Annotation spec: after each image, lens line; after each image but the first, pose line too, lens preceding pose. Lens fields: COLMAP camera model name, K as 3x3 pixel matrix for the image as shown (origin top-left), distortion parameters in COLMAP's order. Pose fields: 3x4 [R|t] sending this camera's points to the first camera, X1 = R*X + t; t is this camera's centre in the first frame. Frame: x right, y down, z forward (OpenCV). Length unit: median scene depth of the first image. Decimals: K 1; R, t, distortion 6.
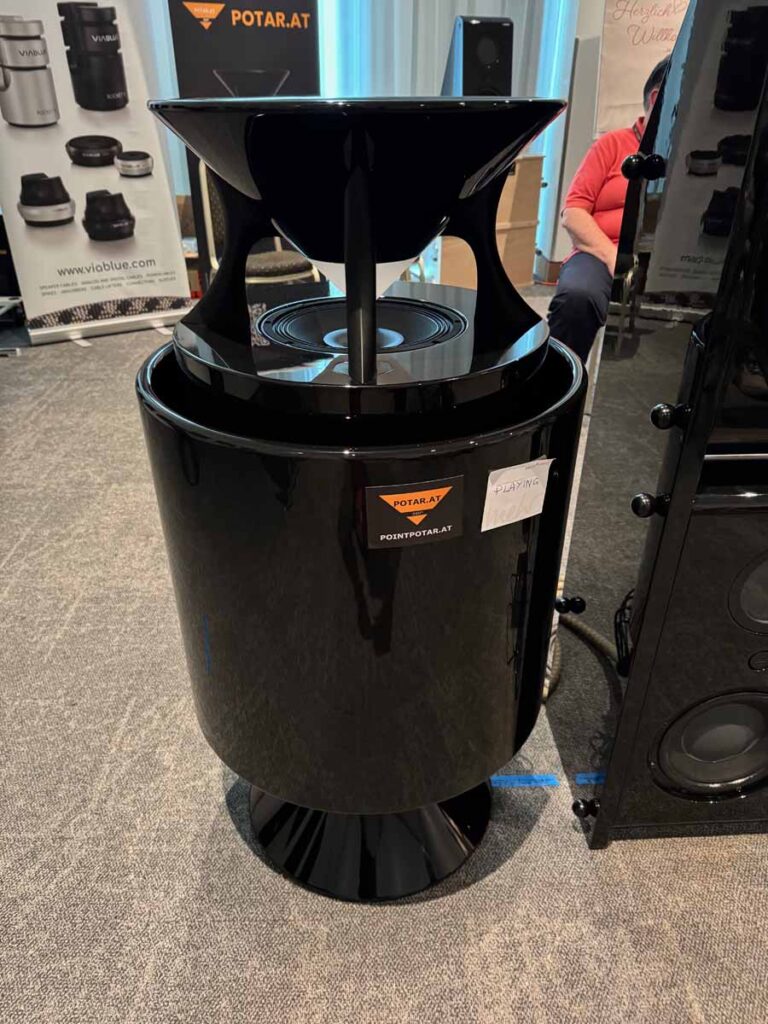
lens RADIAL K [[726.8, 0, 386.8], [0, 726.8, 511.8], [0, 0, 1]] dist [0.020290, -0.014687]
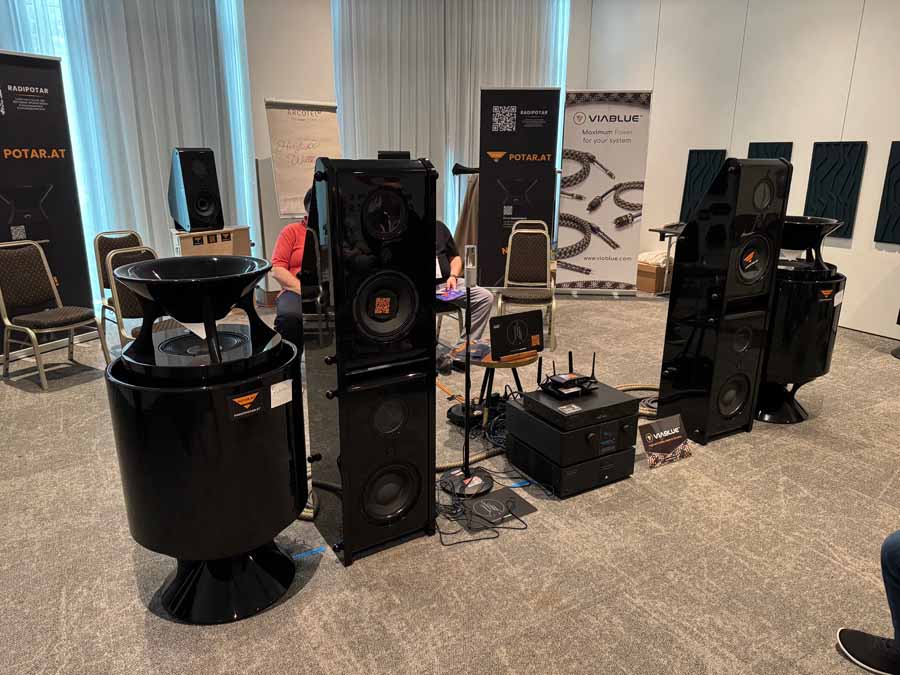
lens RADIAL K [[638.8, 0, 451.0], [0, 638.8, 334.5], [0, 0, 1]] dist [0.020290, -0.014687]
pose [[0.875023, -0.130829, 0.466068, -0.242185], [0.239801, 0.953502, -0.182561, 0.242017], [-0.420513, 0.271509, 0.865709, -0.966512]]
